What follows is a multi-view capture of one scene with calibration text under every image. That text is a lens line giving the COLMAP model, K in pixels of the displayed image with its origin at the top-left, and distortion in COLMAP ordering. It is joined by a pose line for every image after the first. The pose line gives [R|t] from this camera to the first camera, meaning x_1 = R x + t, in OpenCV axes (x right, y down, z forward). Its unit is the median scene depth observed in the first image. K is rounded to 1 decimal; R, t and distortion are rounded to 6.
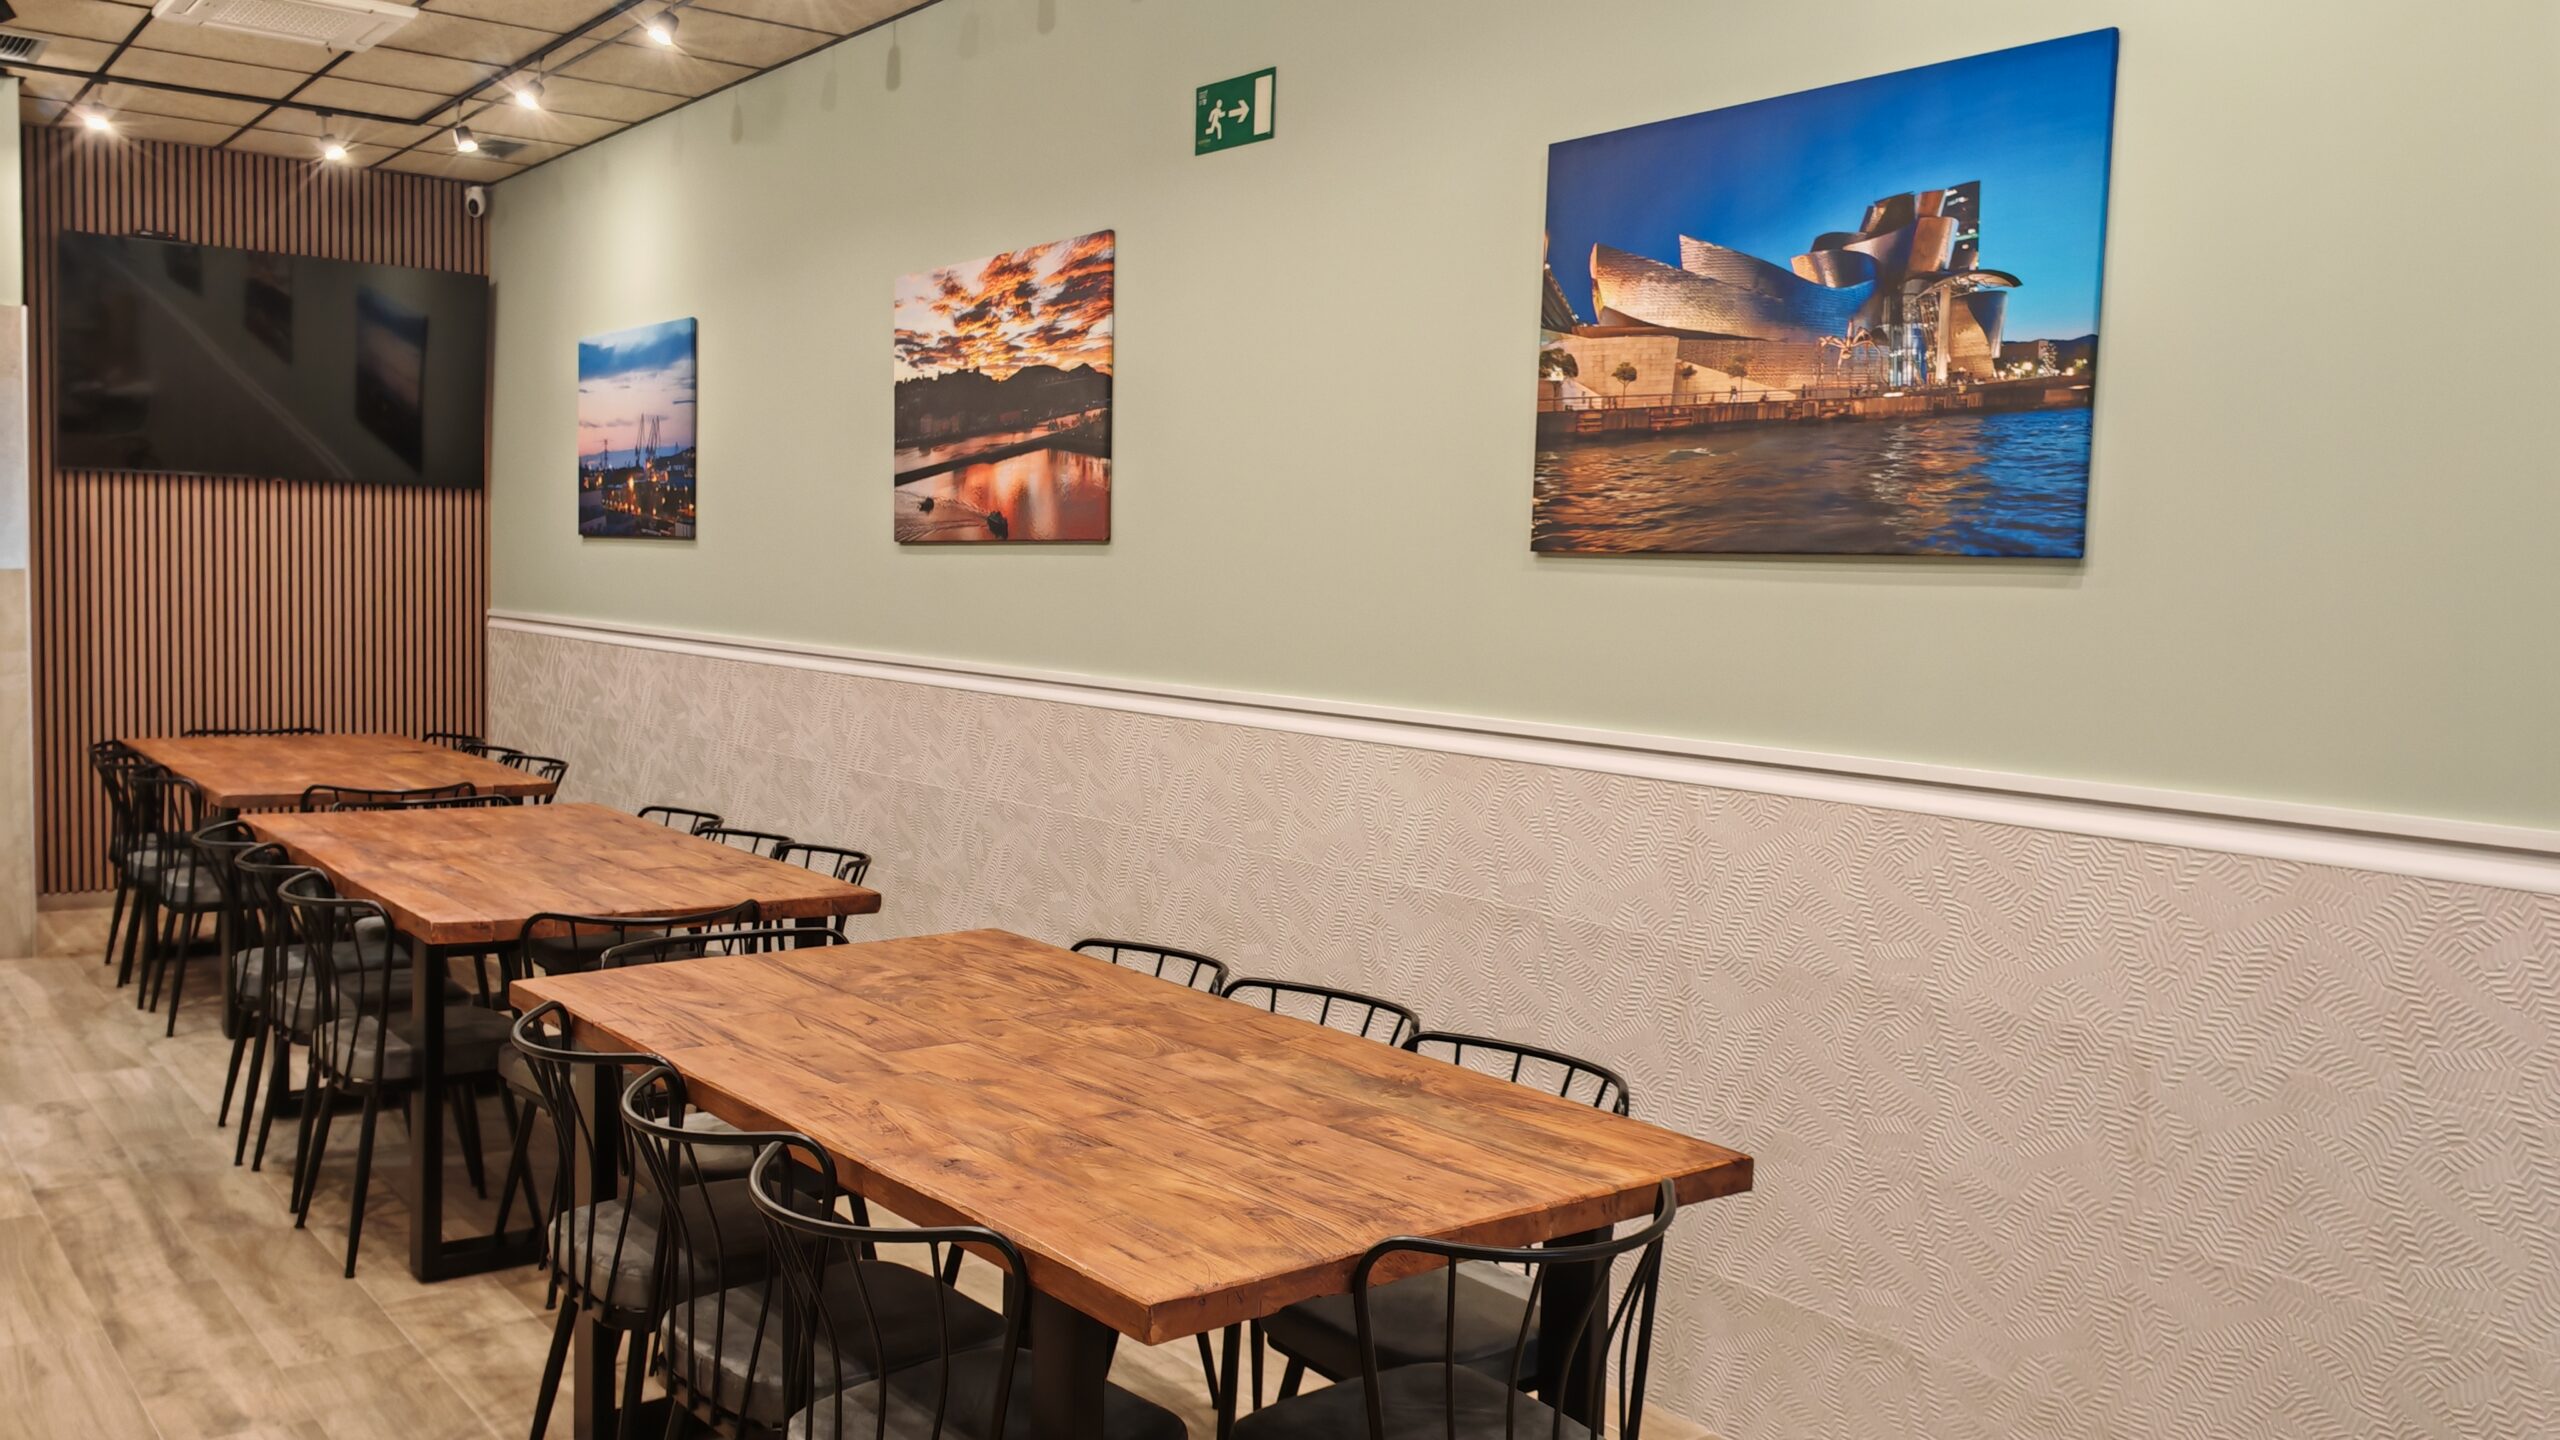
lens RADIAL K [[2031.3, 0, 1299.0], [0, 2031.3, 742.7], [0, 0, 1]] dist [0.070926, -0.102469]
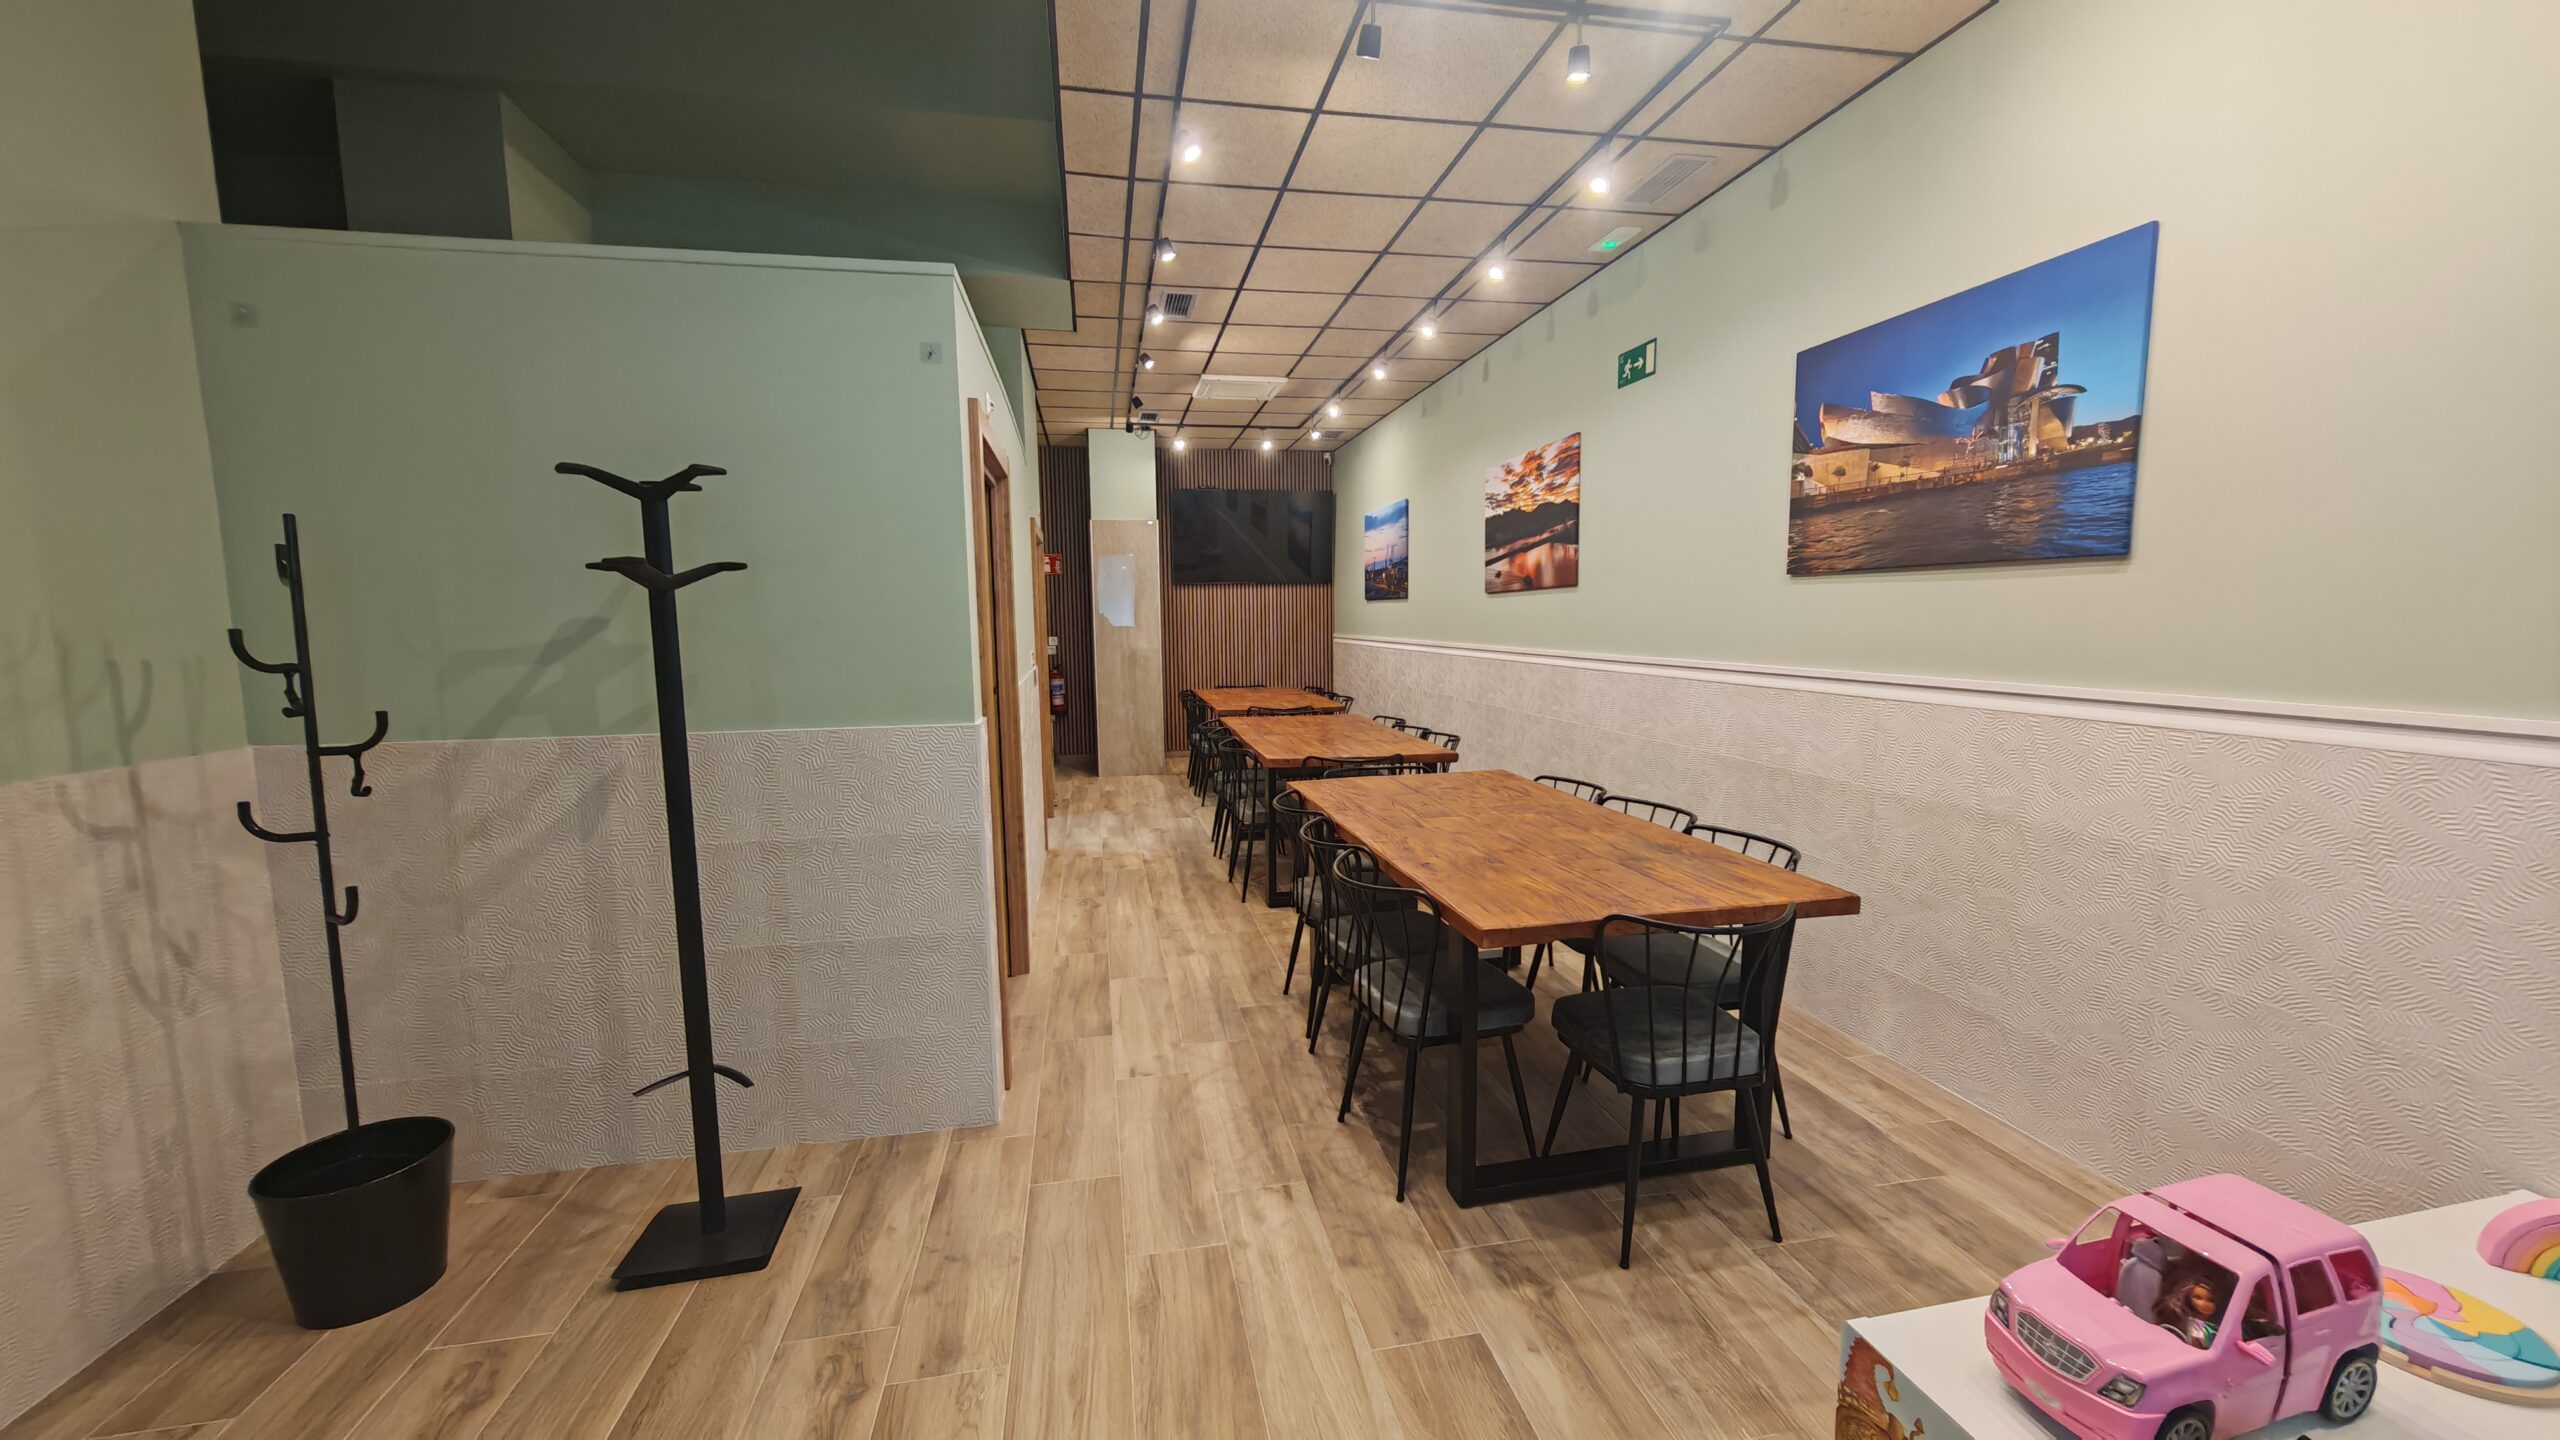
lens RADIAL K [[950.0, 0, 1278.1], [0, 950.0, 727.7], [0, 0, 1]] dist [-0.006707, 0.000448]
pose [[0.891005, 0.010796, -0.453865, 0.079766], [0.003632, 0.999516, 0.030904, 0.014430], [0.453978, -0.029184, 0.890535, 0.012501]]
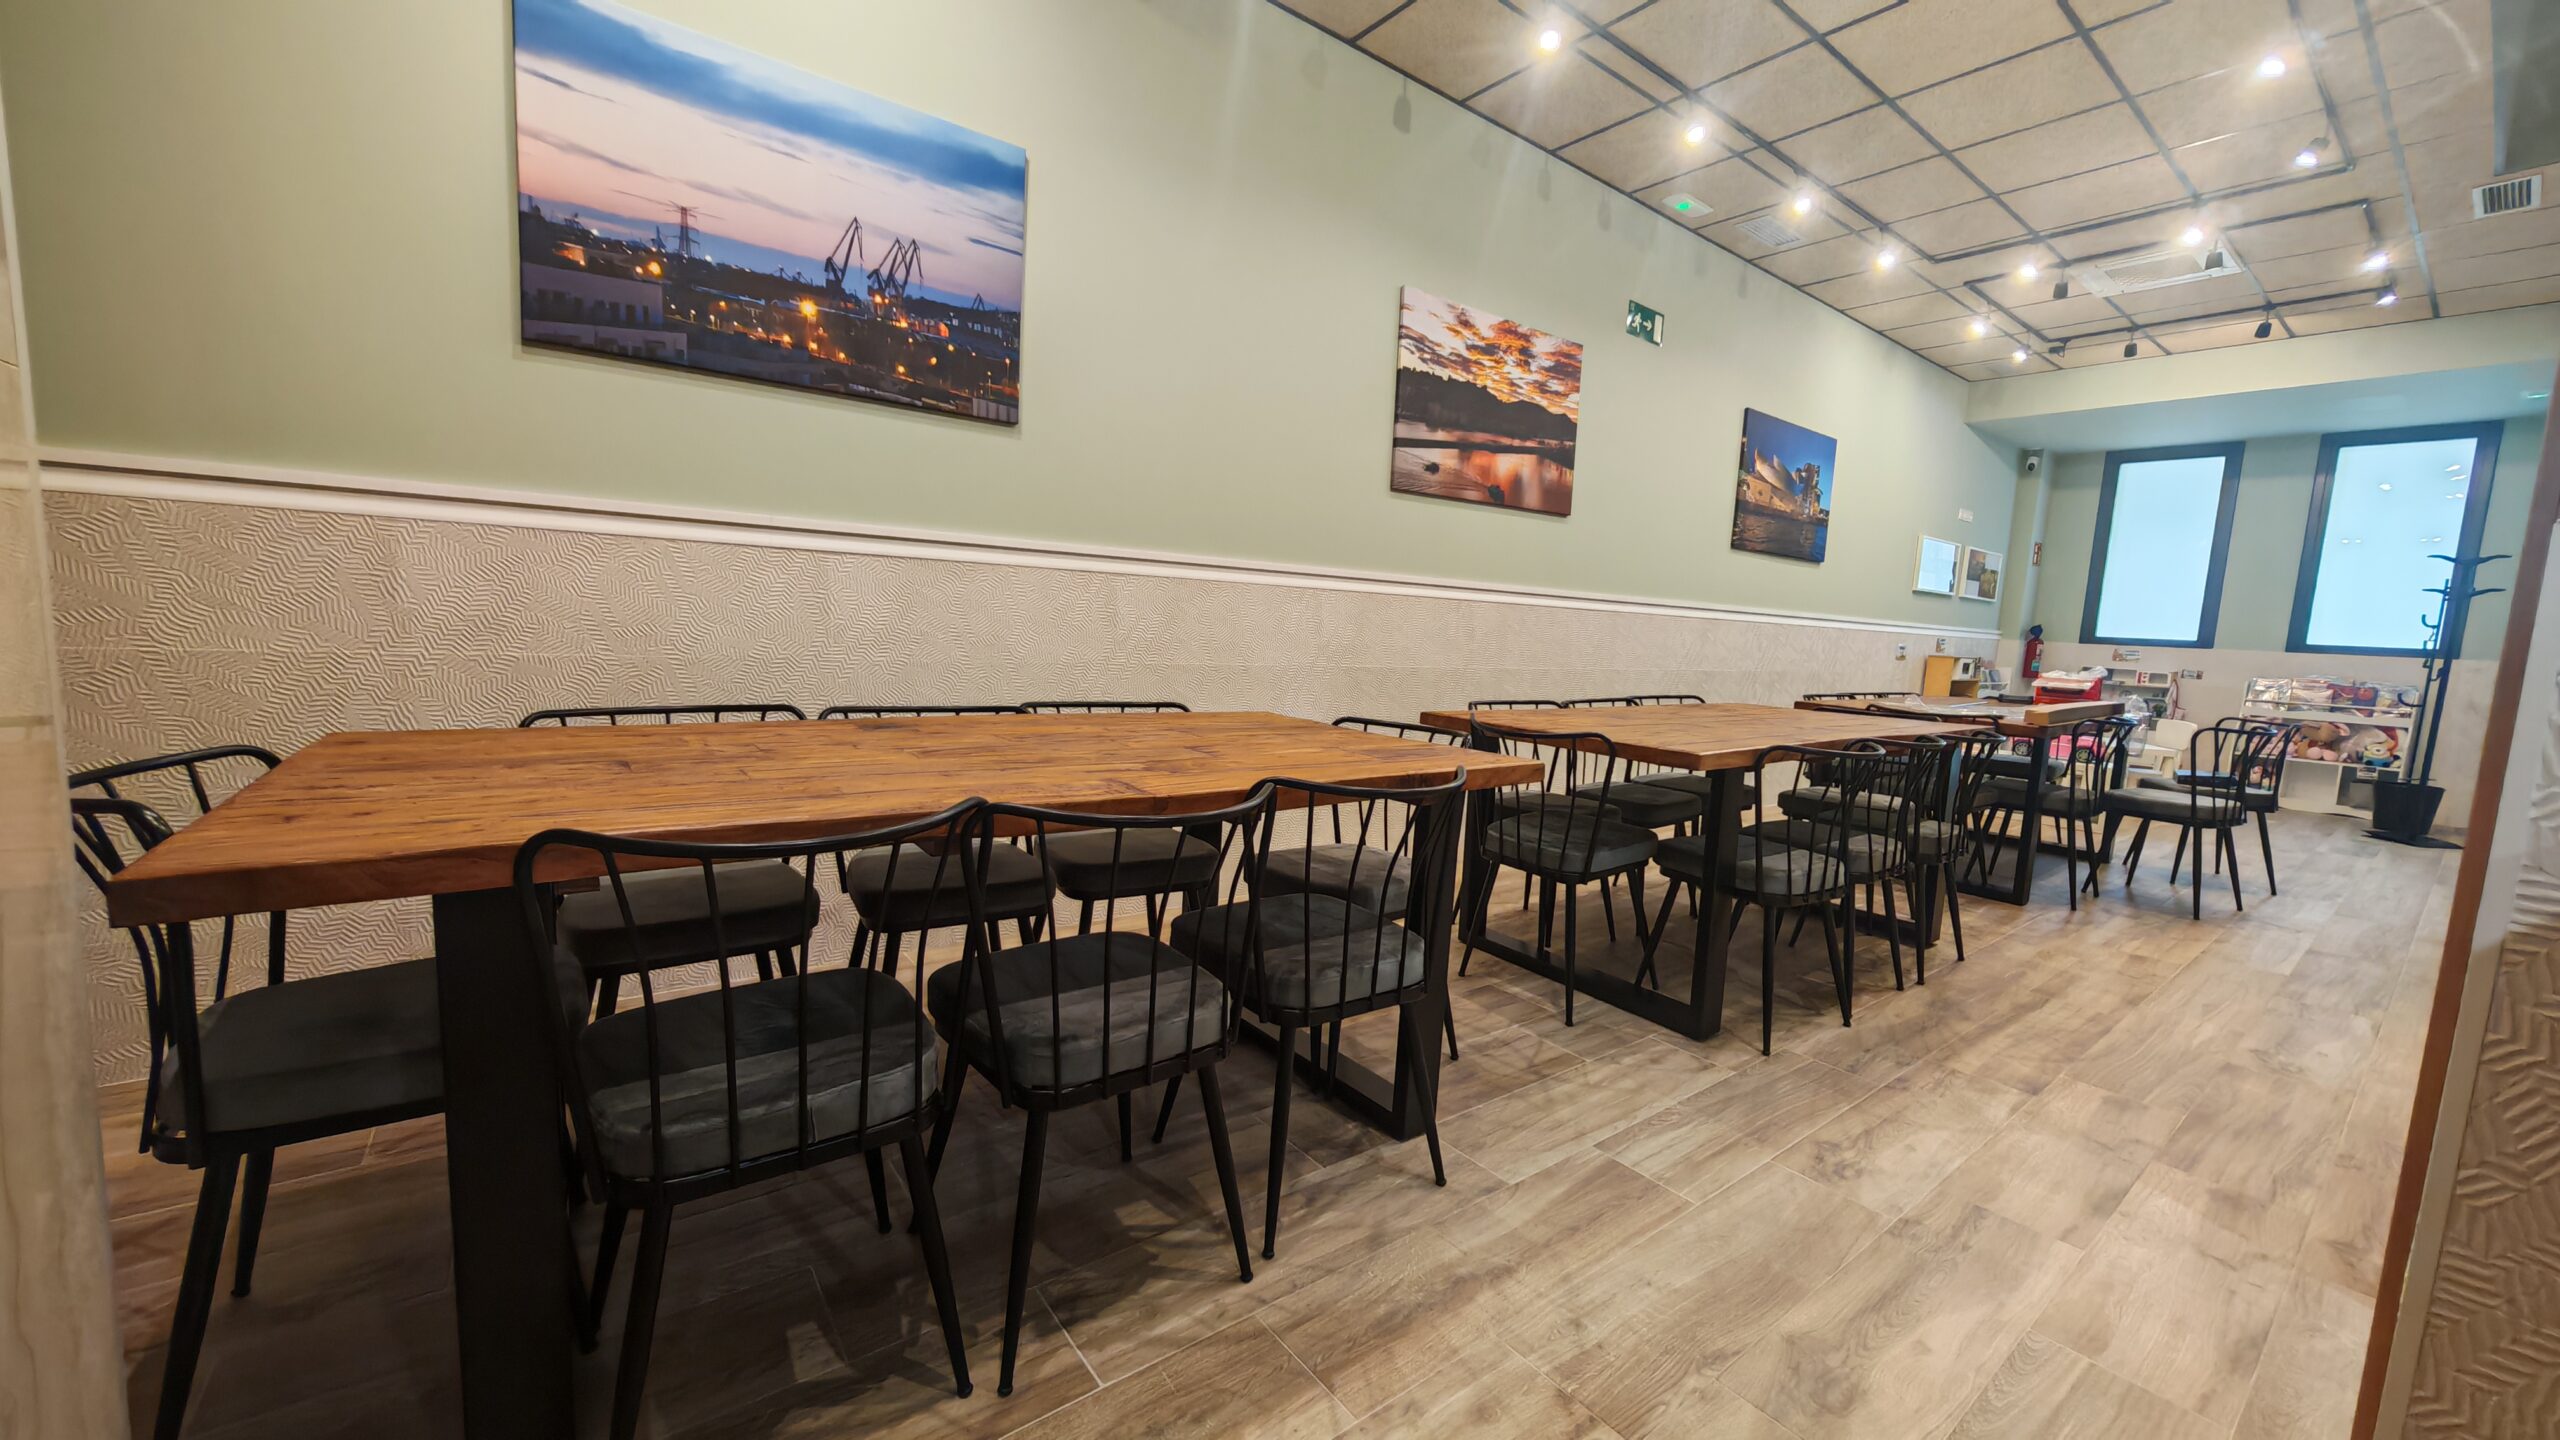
lens RADIAL K [[950.0, 0, 1263.9], [0, 950.0, 721.4], [0, 0, 1]] dist [-0.006707, 0.000448]
pose [[0.021800, -0.143723, 0.989378, -1.078037], [0.029017, 0.989287, 0.143071, -0.050148], [-0.999341, 0.025590, 0.025737, 1.380791]]
